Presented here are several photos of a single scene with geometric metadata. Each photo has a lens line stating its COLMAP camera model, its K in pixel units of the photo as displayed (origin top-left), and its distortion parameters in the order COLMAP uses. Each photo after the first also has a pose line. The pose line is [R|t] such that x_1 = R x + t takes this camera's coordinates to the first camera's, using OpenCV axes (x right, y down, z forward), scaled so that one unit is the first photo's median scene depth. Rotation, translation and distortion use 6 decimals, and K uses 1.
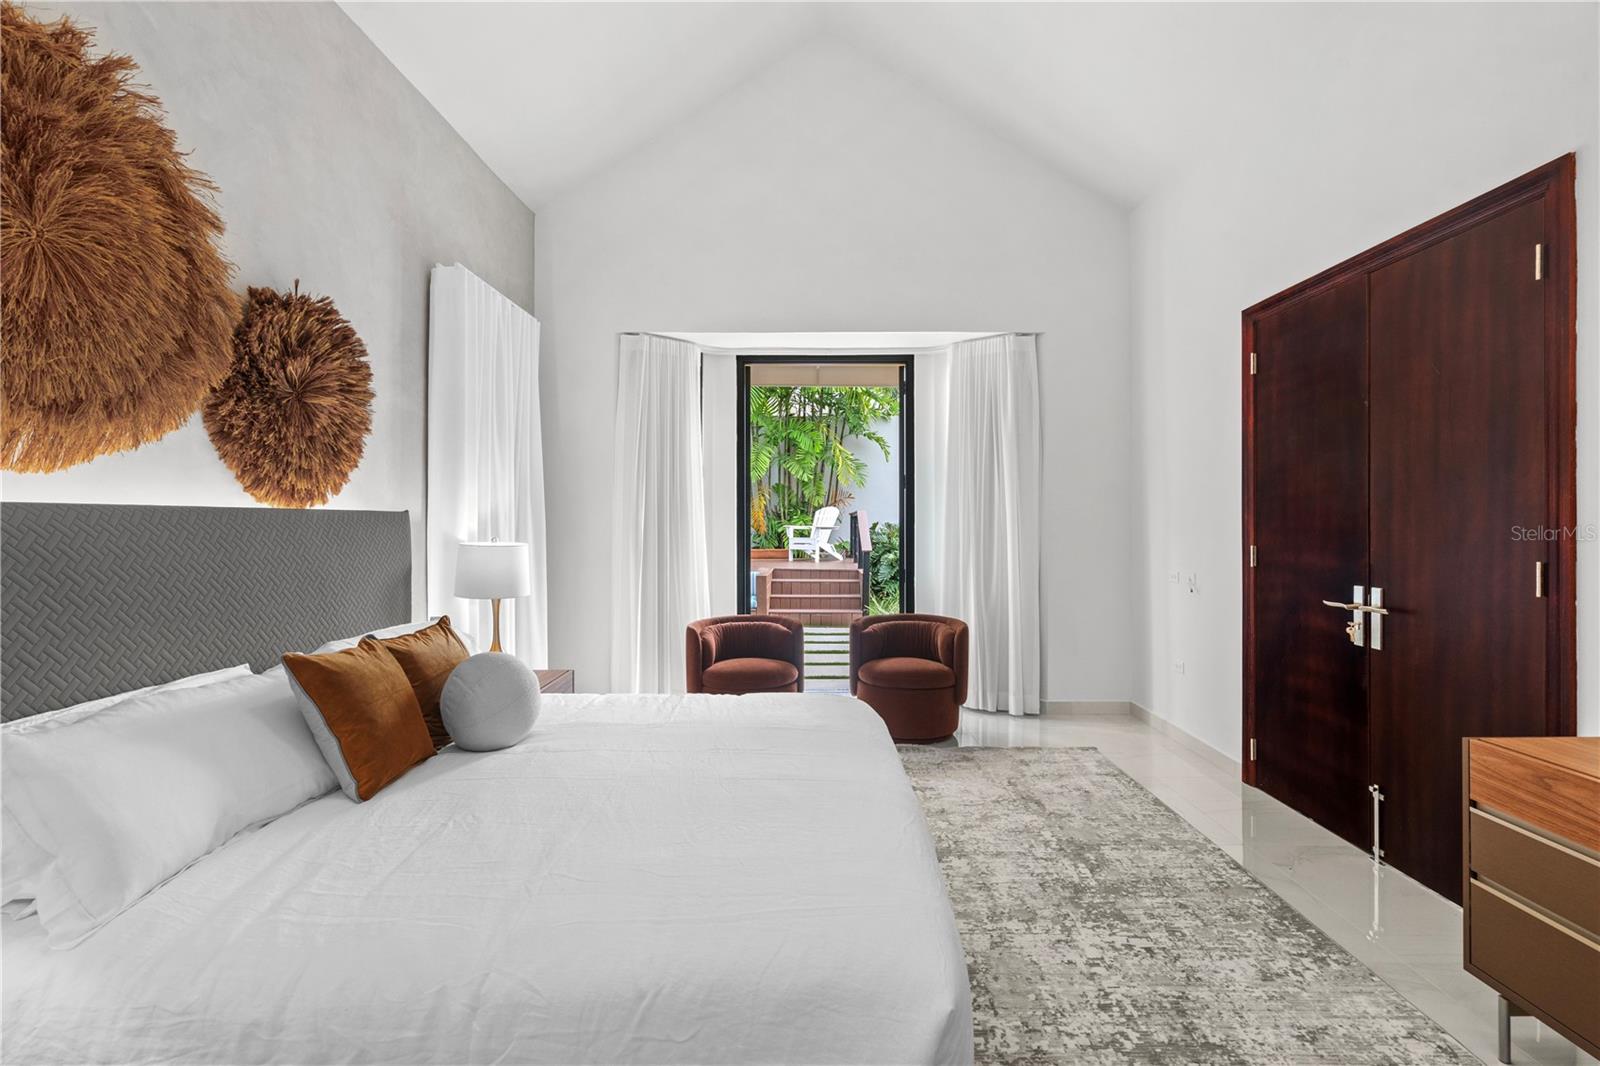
lens RADIAL K [[723.2, 0, 804.1], [0, 723.2, 524.1], [0, 0, 1]] dist [-0.001184, 0.001637]
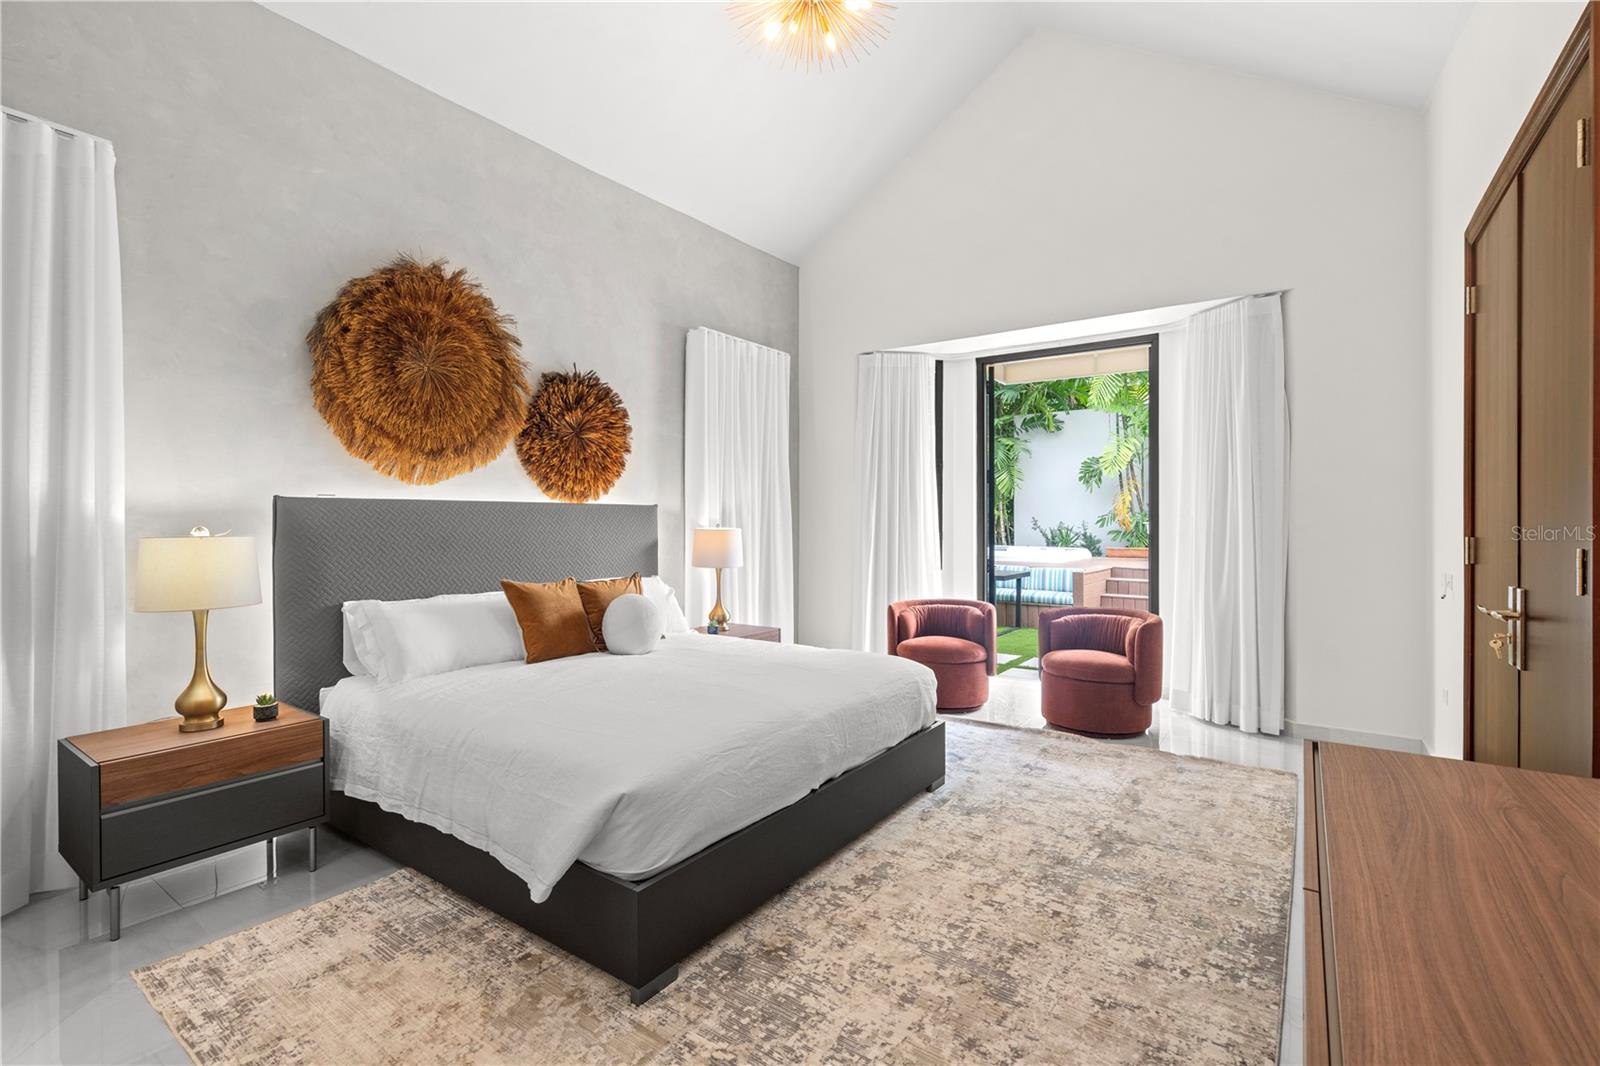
lens RADIAL K [[723.2, 0, 798.1], [0, 723.2, 530.5], [0, 0, 1]] dist [-0.001184, 0.001637]
pose [[0.821699, 0.007992, -0.569865, 0.613696], [-0.002685, 0.999945, 0.010153, 0.021441], [0.569915, -0.006812, 0.821675, -0.054612]]
